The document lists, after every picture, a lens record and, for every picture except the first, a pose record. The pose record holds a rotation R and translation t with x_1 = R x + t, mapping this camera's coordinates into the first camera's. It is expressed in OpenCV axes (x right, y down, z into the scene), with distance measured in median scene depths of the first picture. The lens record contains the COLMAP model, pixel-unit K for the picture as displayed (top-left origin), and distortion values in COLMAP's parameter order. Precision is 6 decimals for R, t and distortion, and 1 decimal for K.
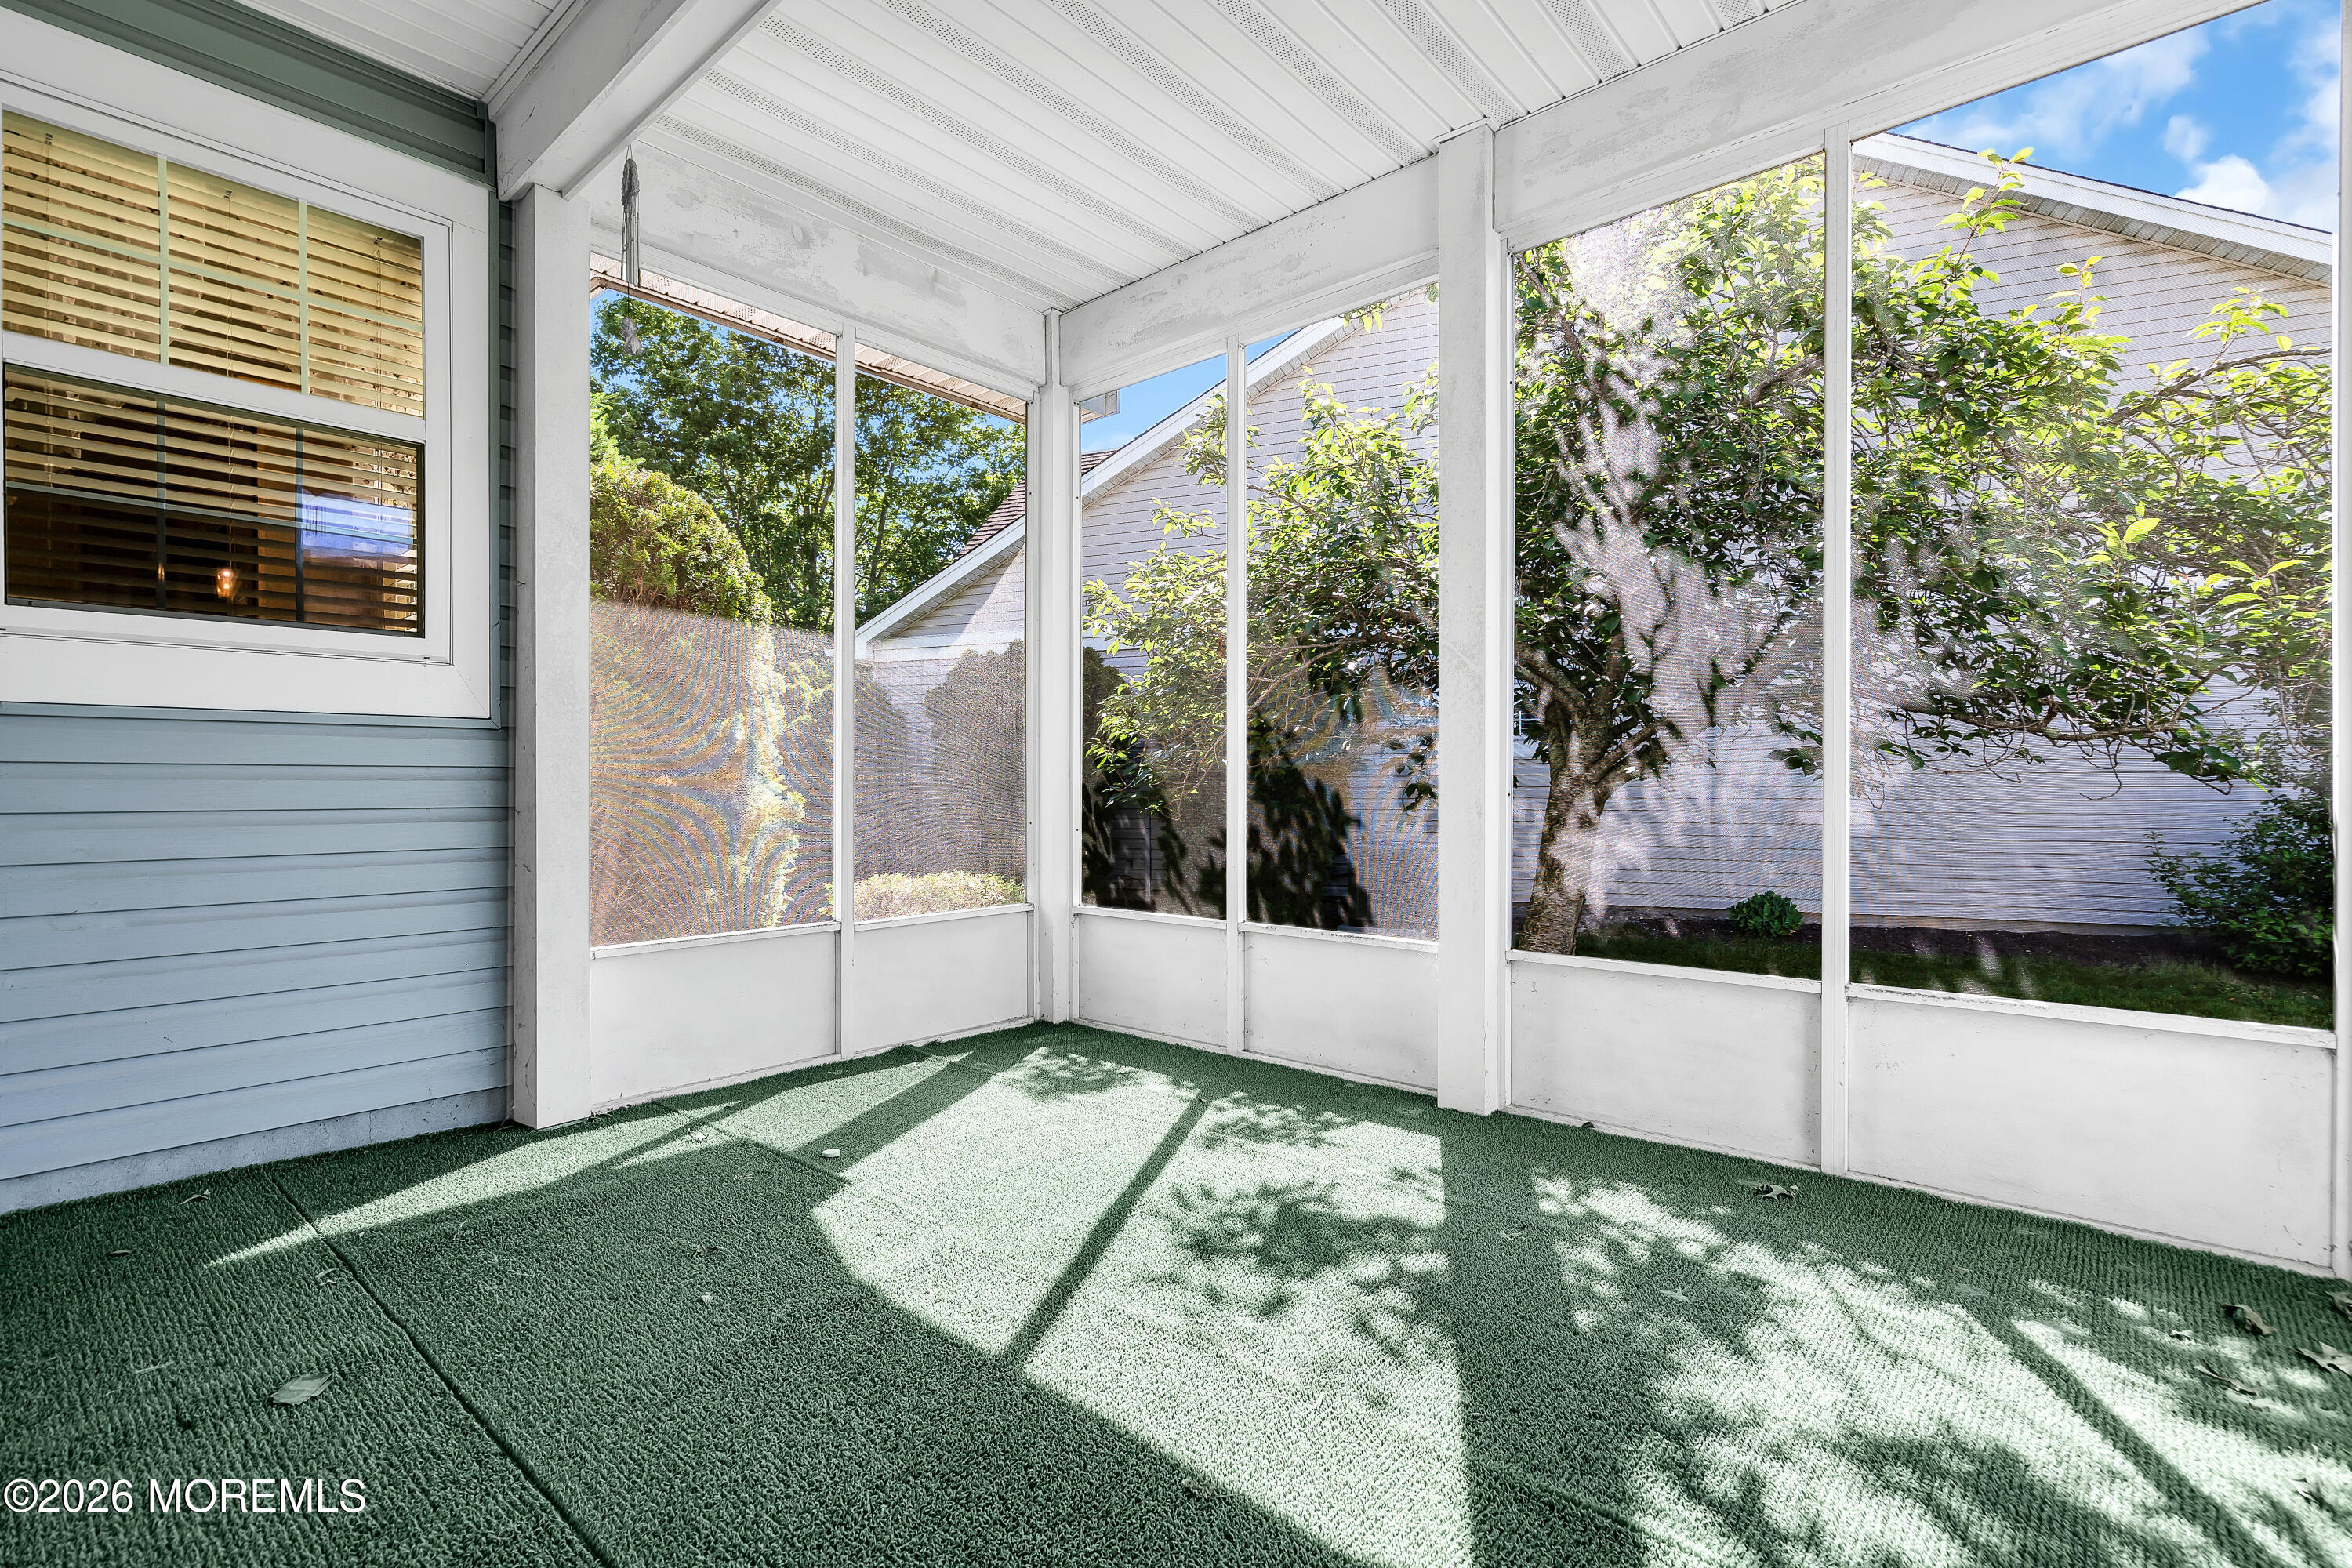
lens RADIAL K [[1074.2, 0, 1179.5], [0, 1074.2, 784.4], [0, 0, 1]] dist [-0.002116, -0.000331]
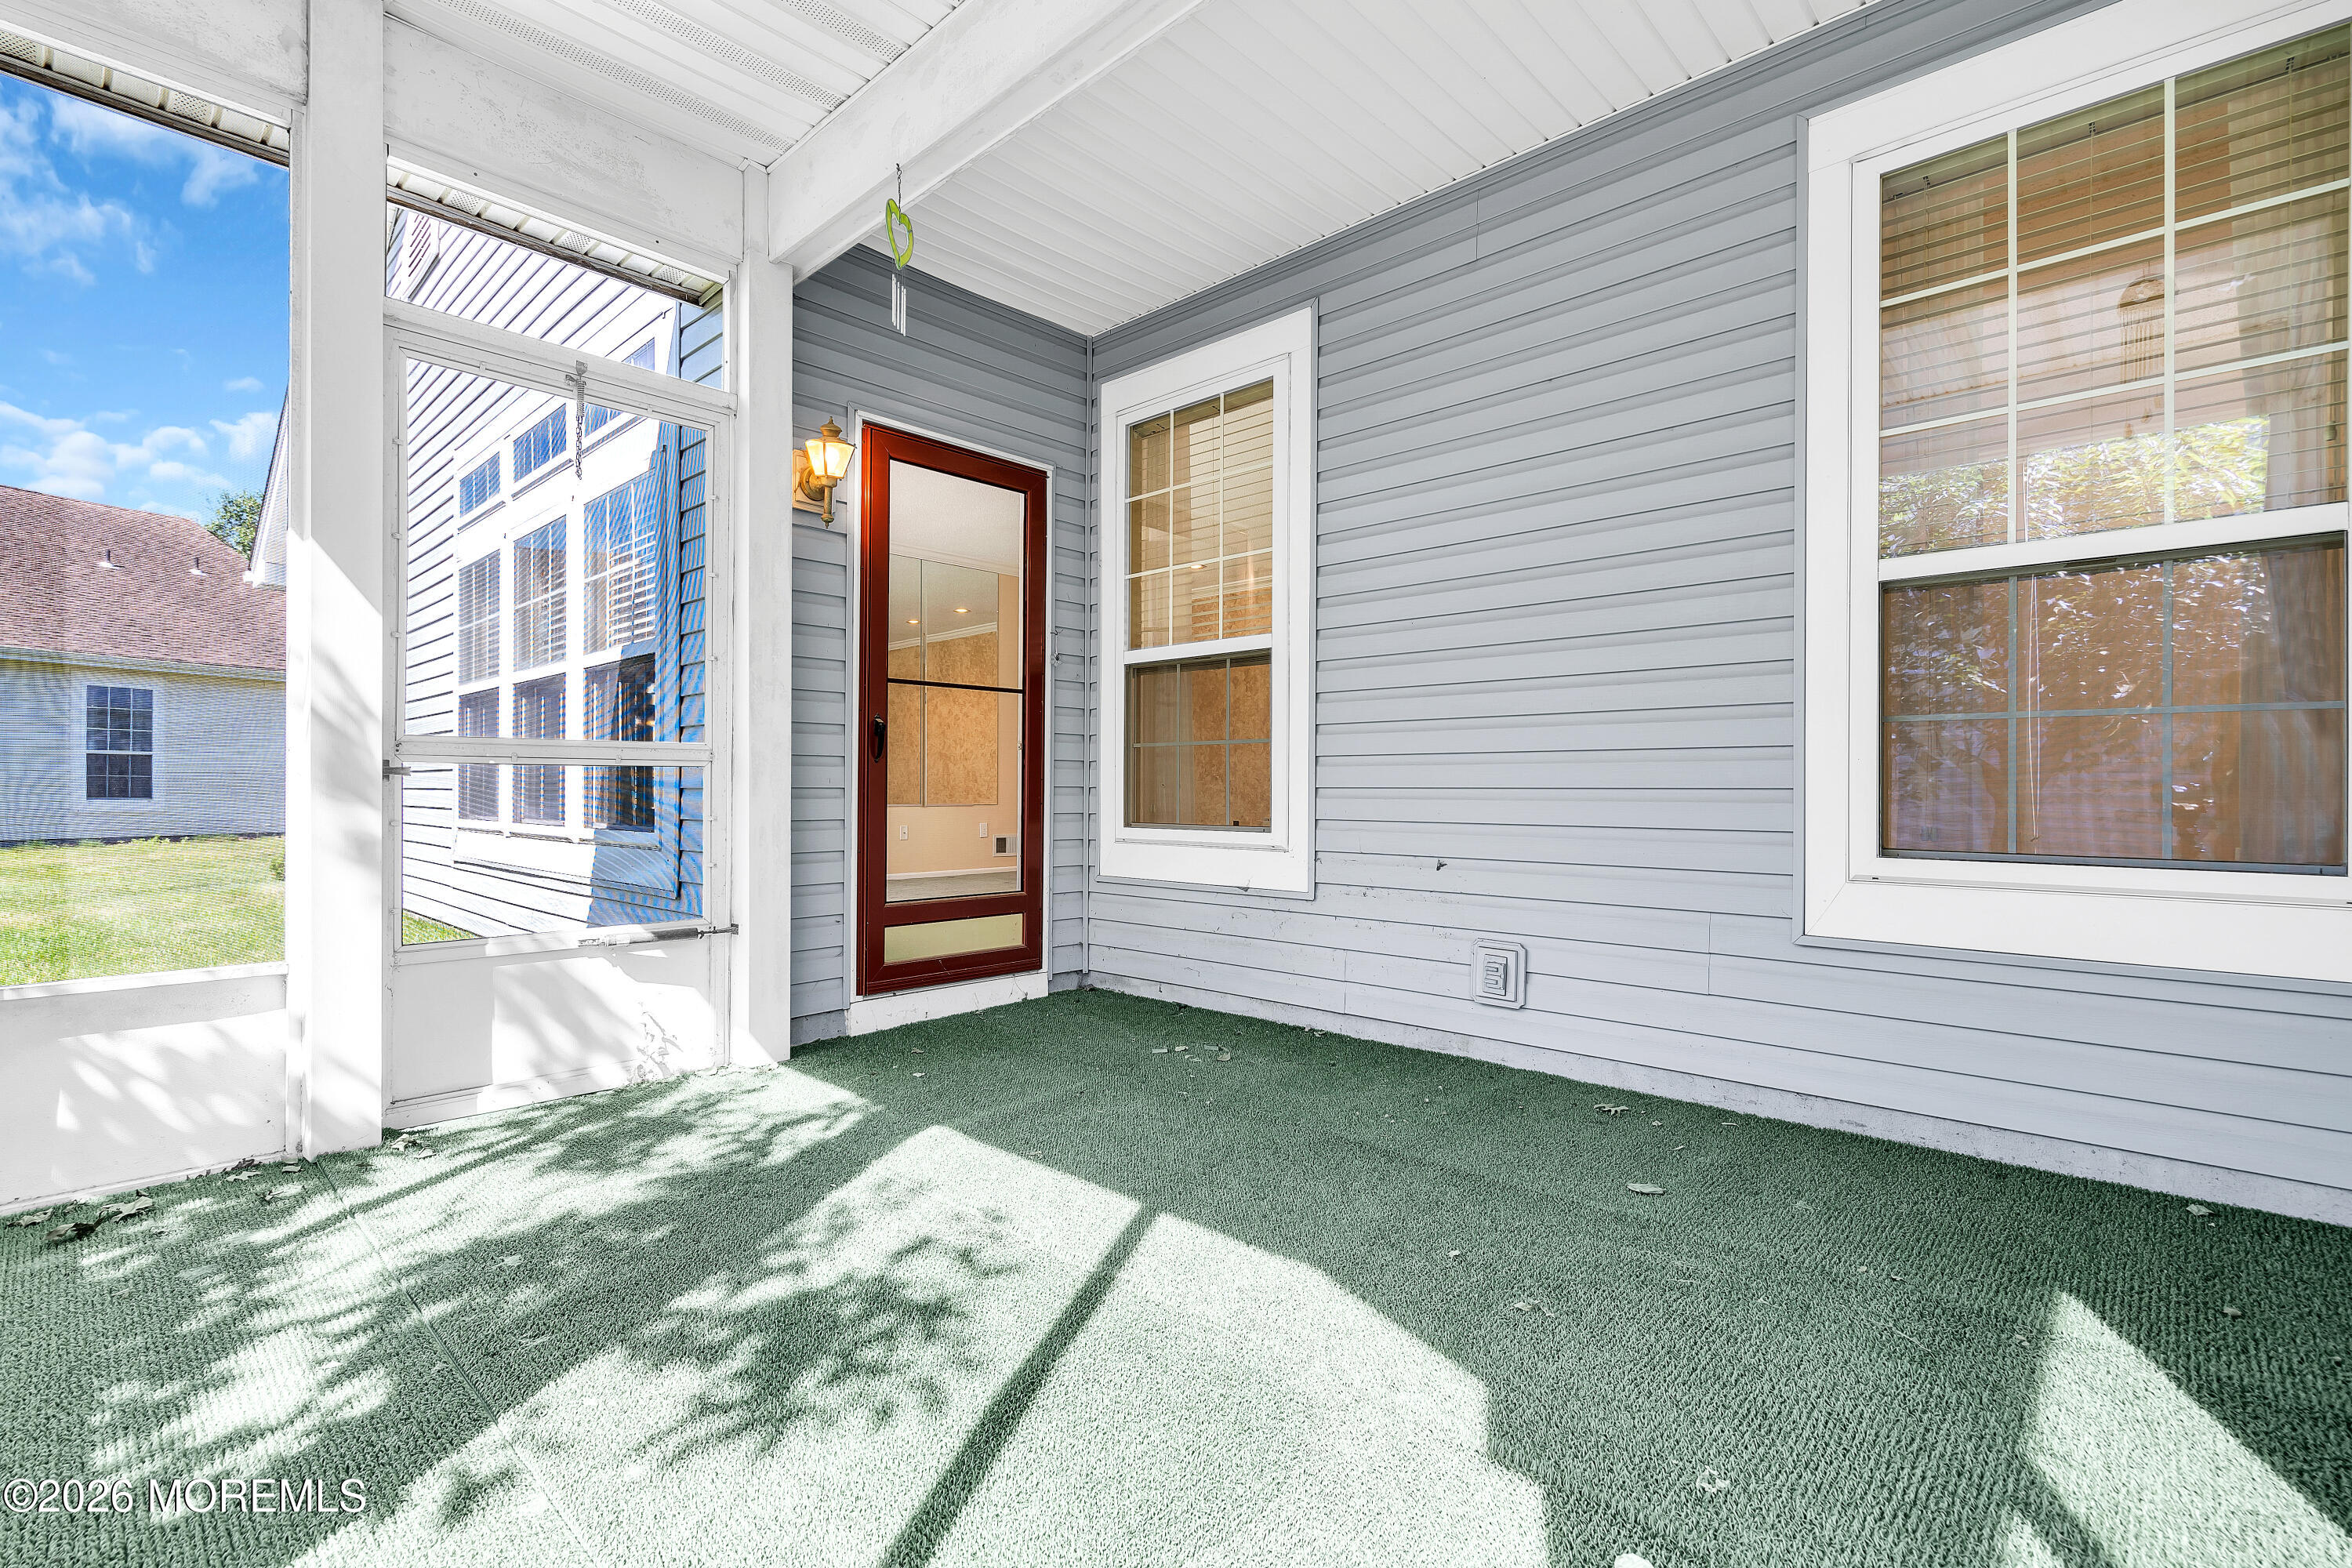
lens RADIAL K [[1074.2, 0, 1173.2], [0, 1074.2, 784.4], [0, 0, 1]] dist [-0.002116, -0.000331]
pose [[-0.999271, 0.003588, 0.038000, -0.215687], [0.003536, 0.999993, -0.001415, 0.027796], [-0.038005, -0.001280, -0.999277, 2.067457]]
